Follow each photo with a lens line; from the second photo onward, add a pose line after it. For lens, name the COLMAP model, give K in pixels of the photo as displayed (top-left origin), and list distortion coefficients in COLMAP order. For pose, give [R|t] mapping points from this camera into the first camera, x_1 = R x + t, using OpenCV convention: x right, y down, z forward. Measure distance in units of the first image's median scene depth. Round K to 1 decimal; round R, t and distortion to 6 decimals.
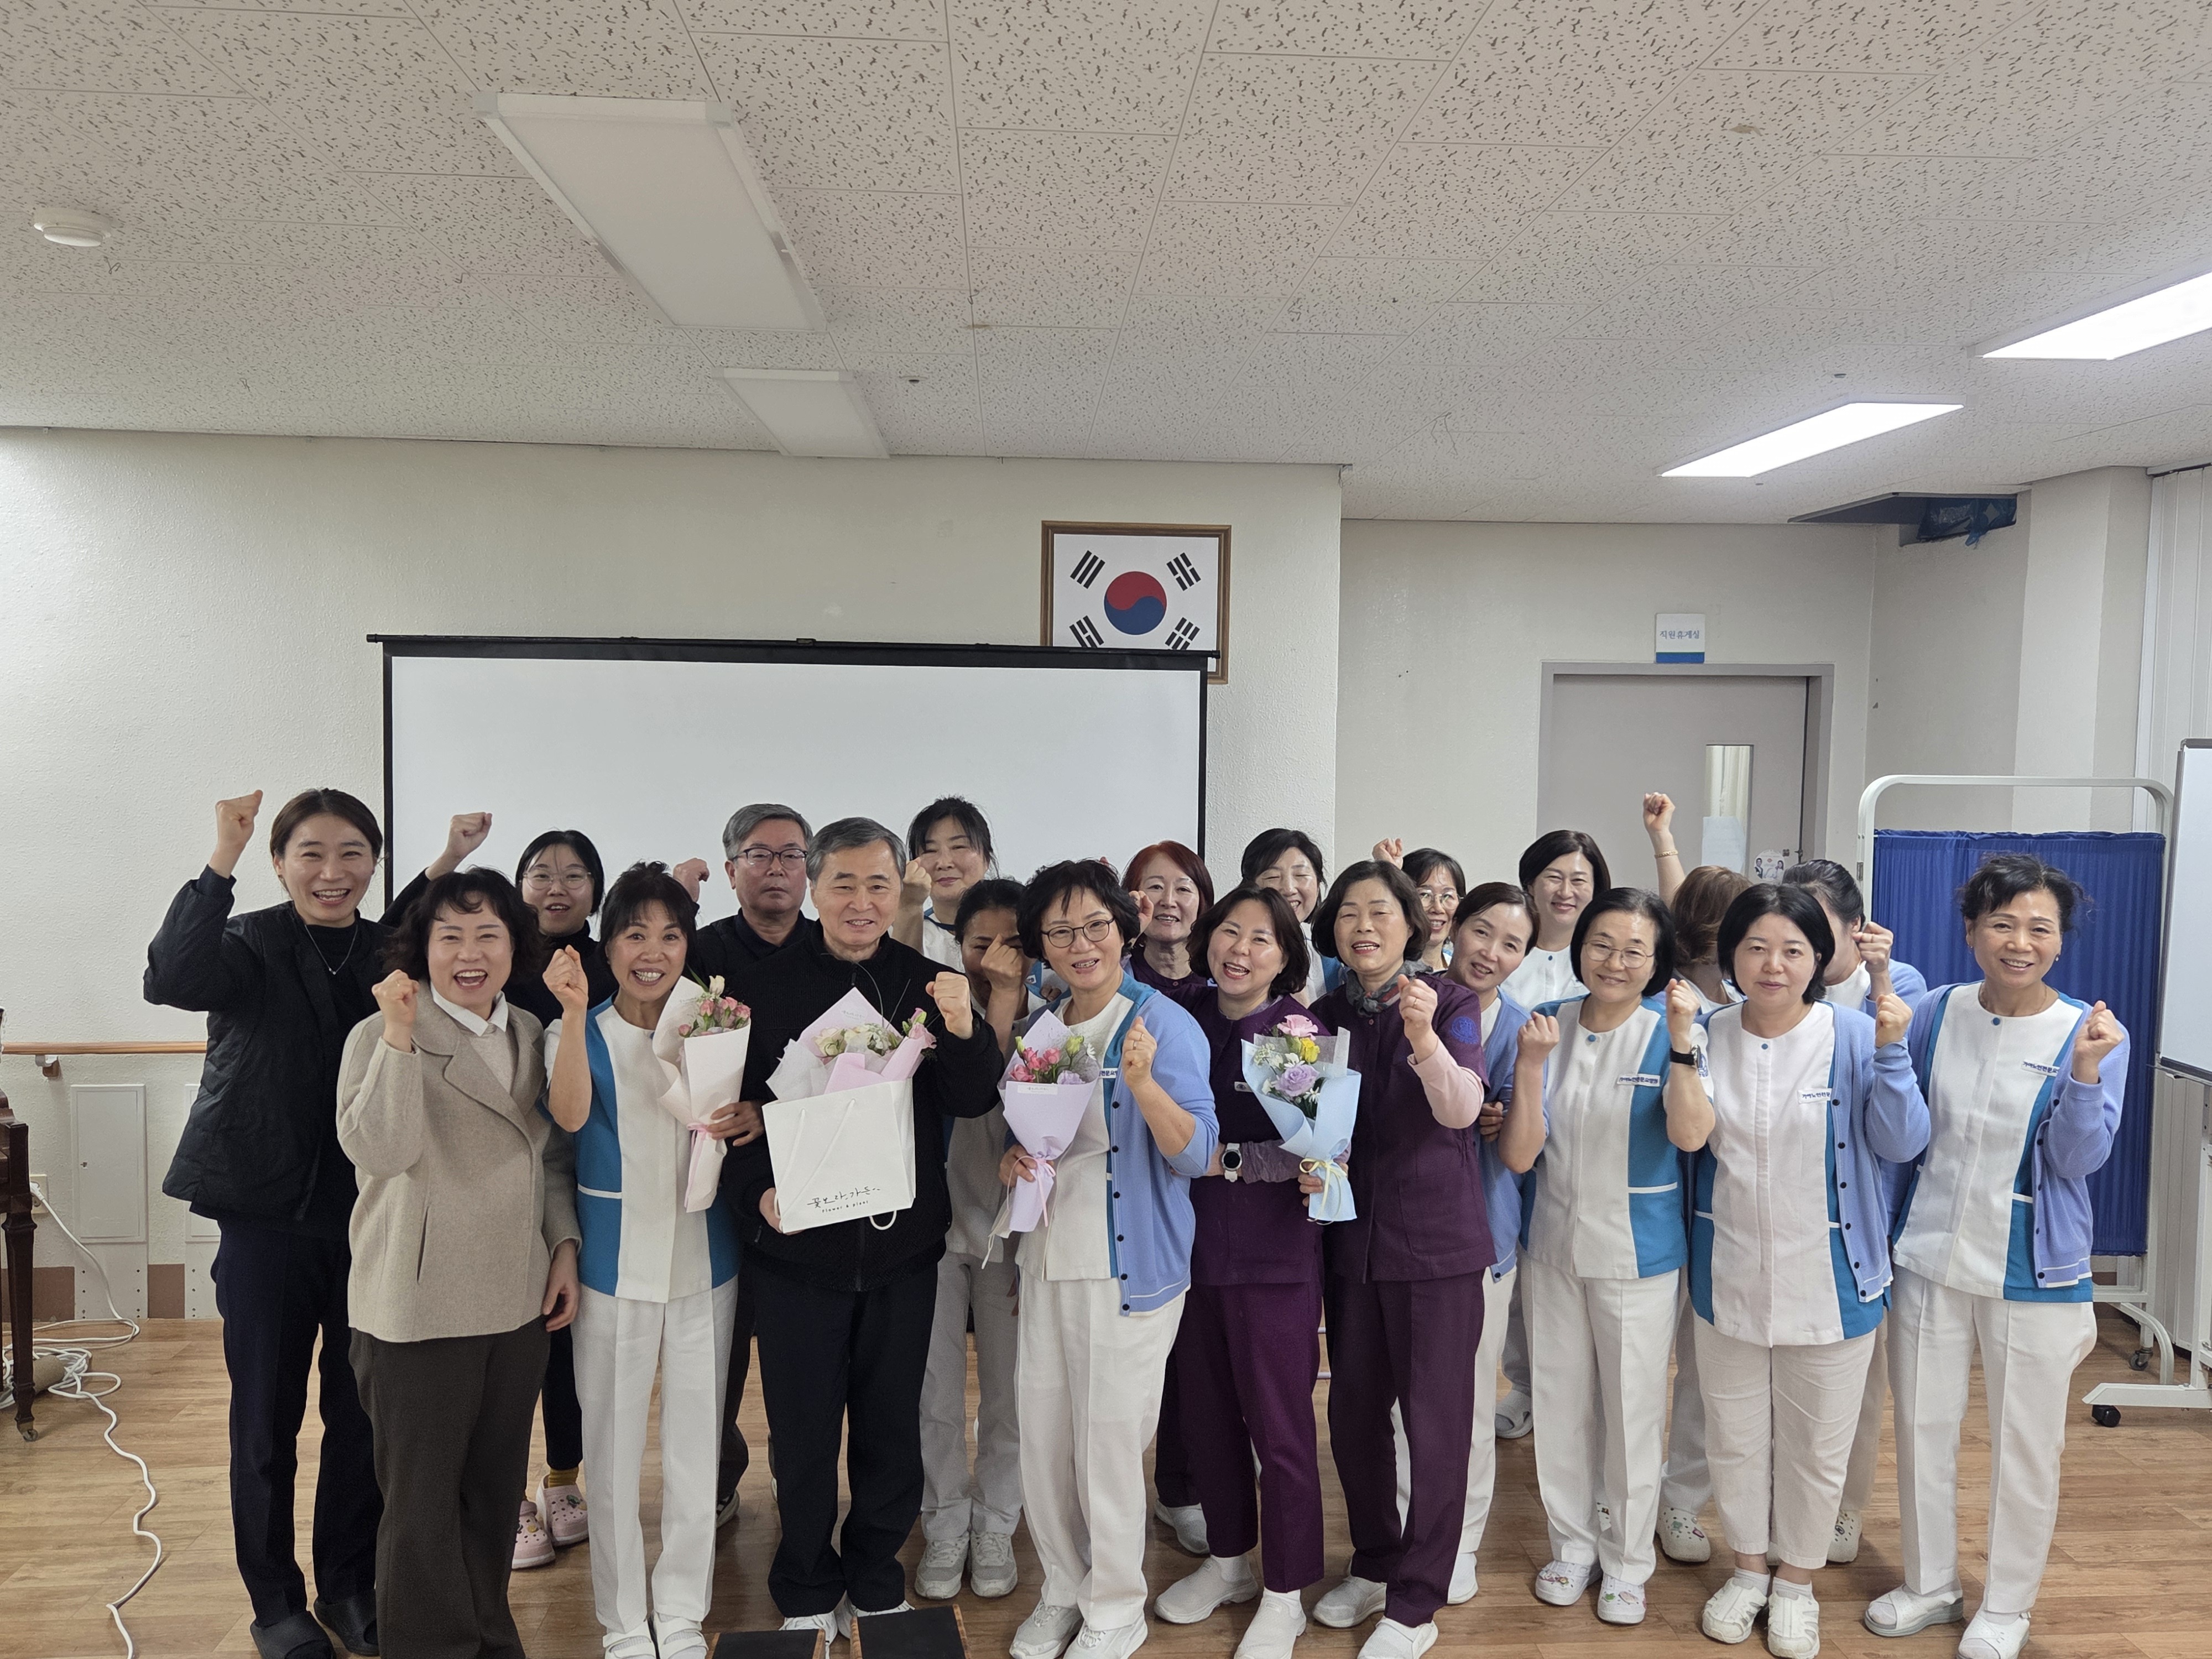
lens RADIAL K [[1699.4, 0, 1162.1], [0, 1699.4, 855.8], [0, 0, 1]] dist [0.023958, -0.002455]
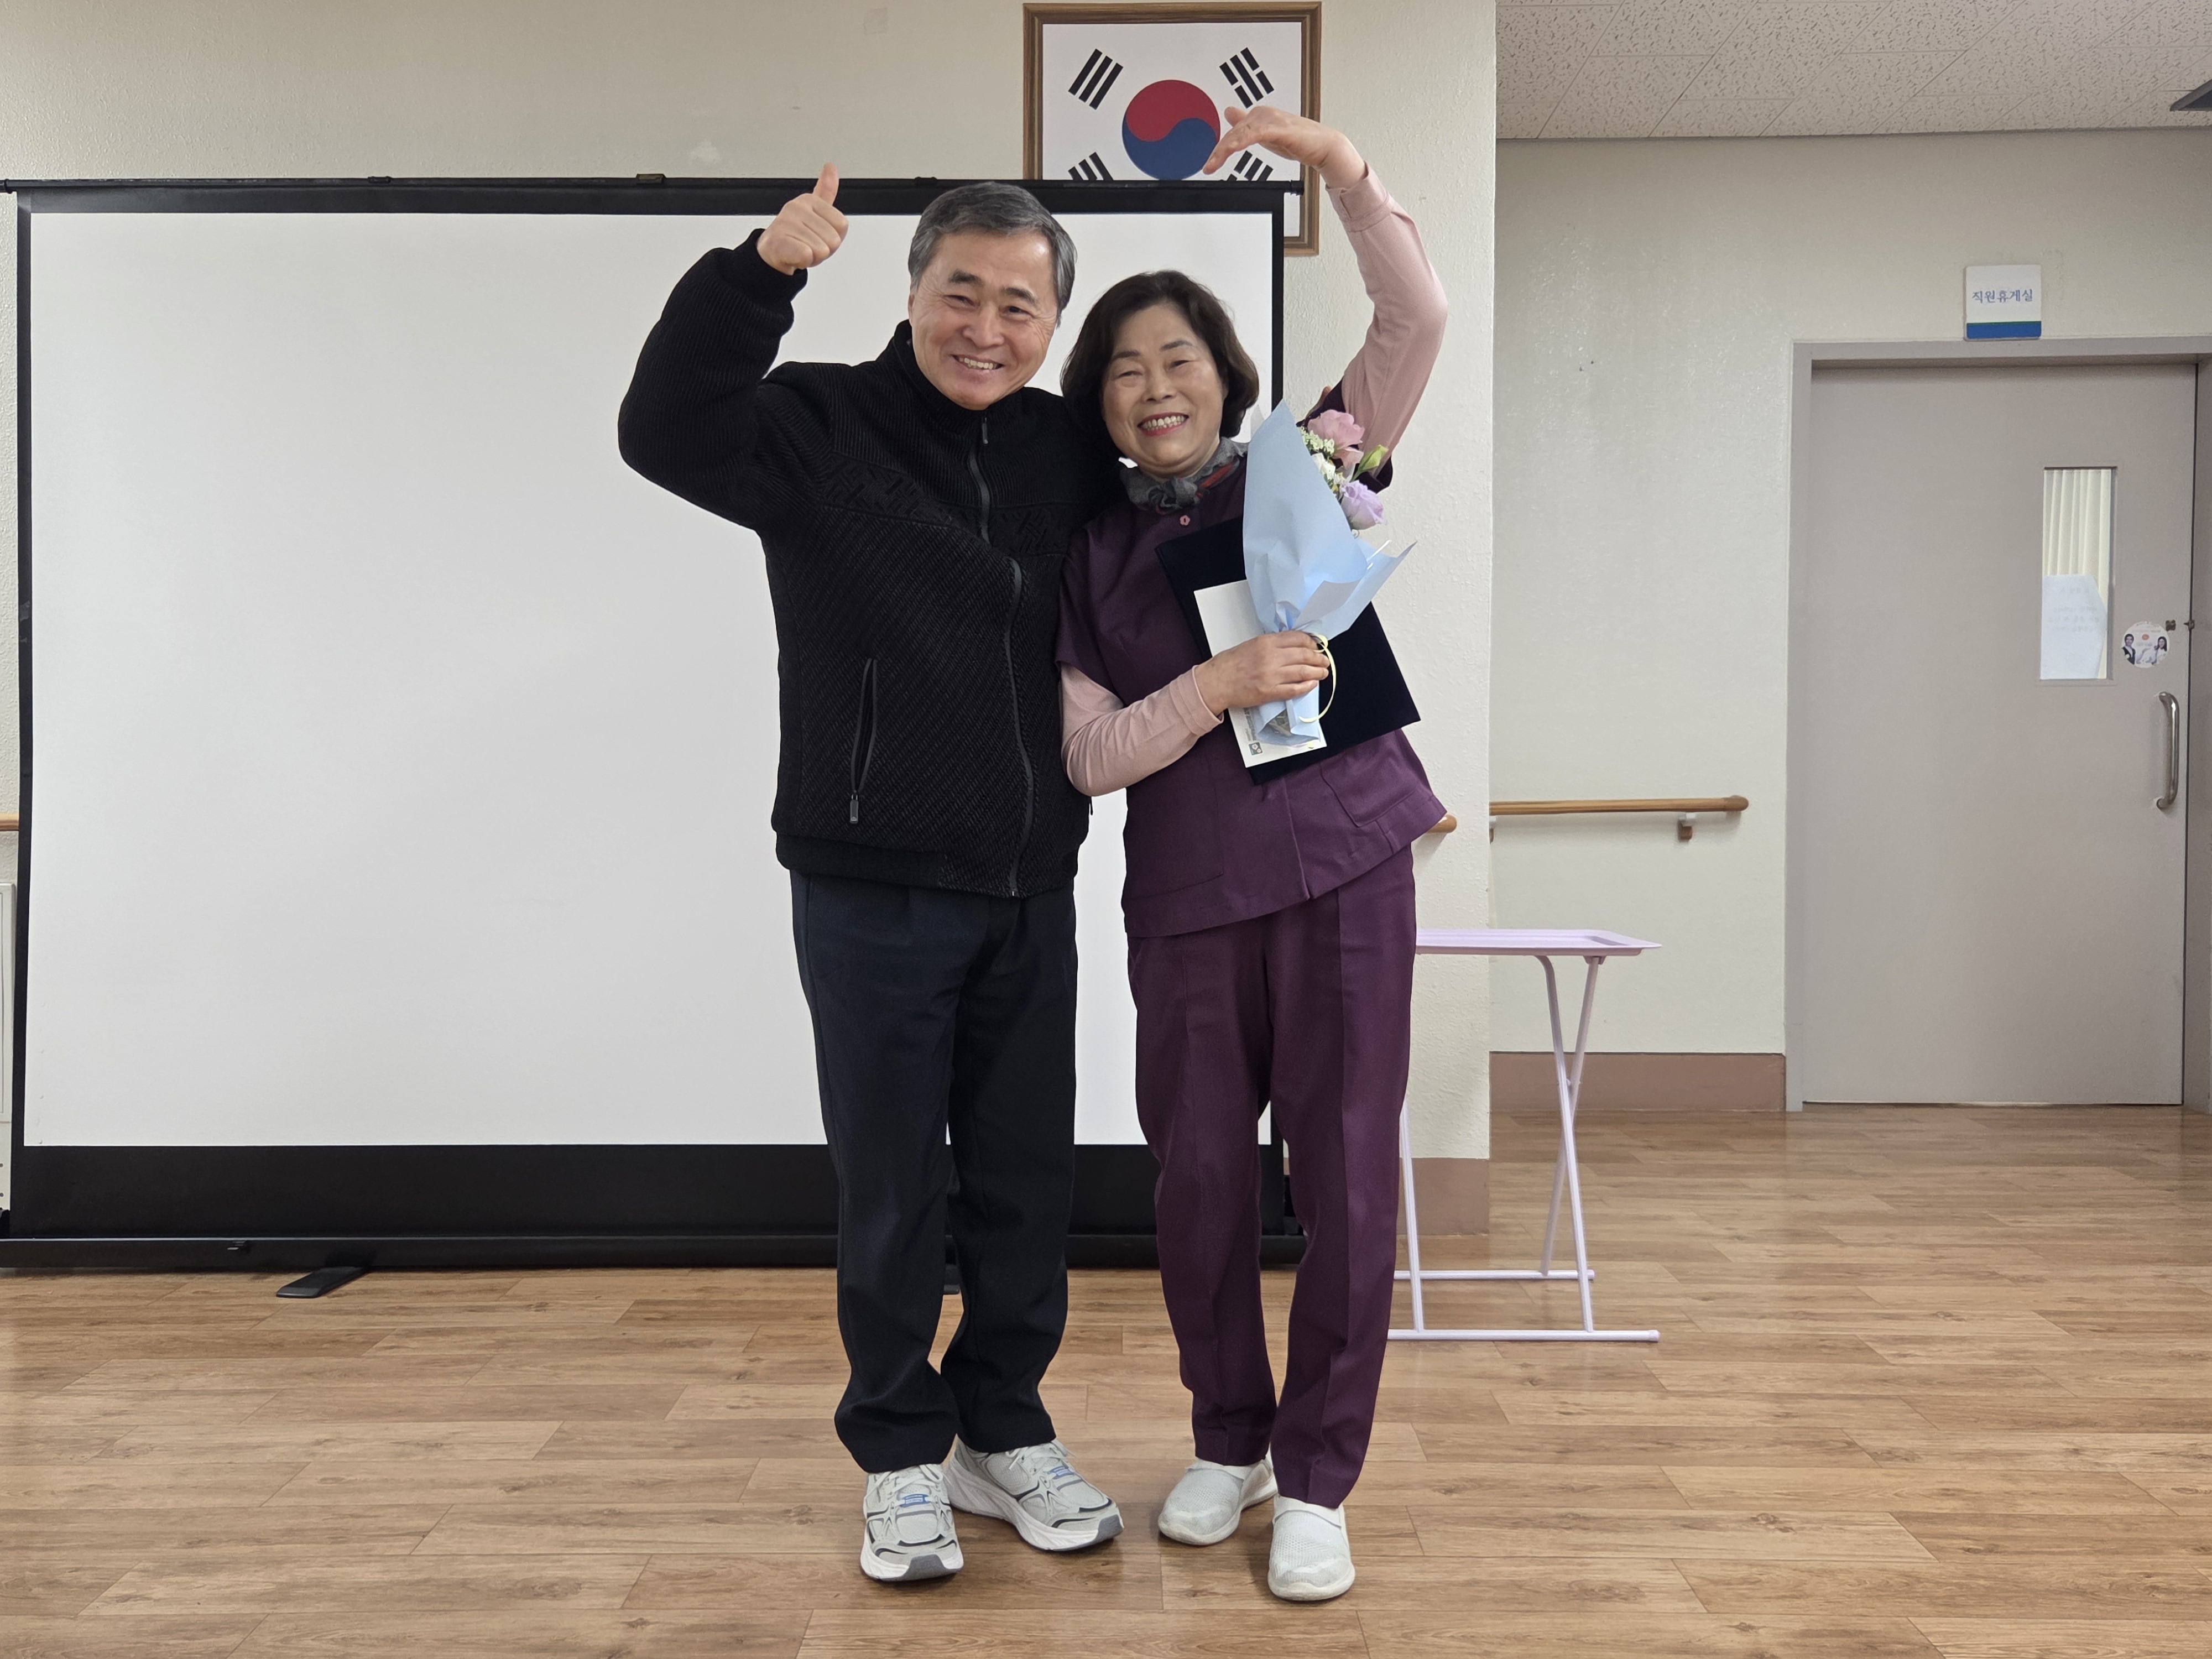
lens RADIAL K [[1865.9, 0, 1112.5], [0, 1865.9, 798.7], [0, 0, 1]] dist [0.028724, -0.019977]
pose [[0.995524, -0.010839, -0.093888, 0.025841], [0.007190, 0.999209, -0.039116, 0.130840], [0.094238, 0.038266, 0.994814, 0.311406]]
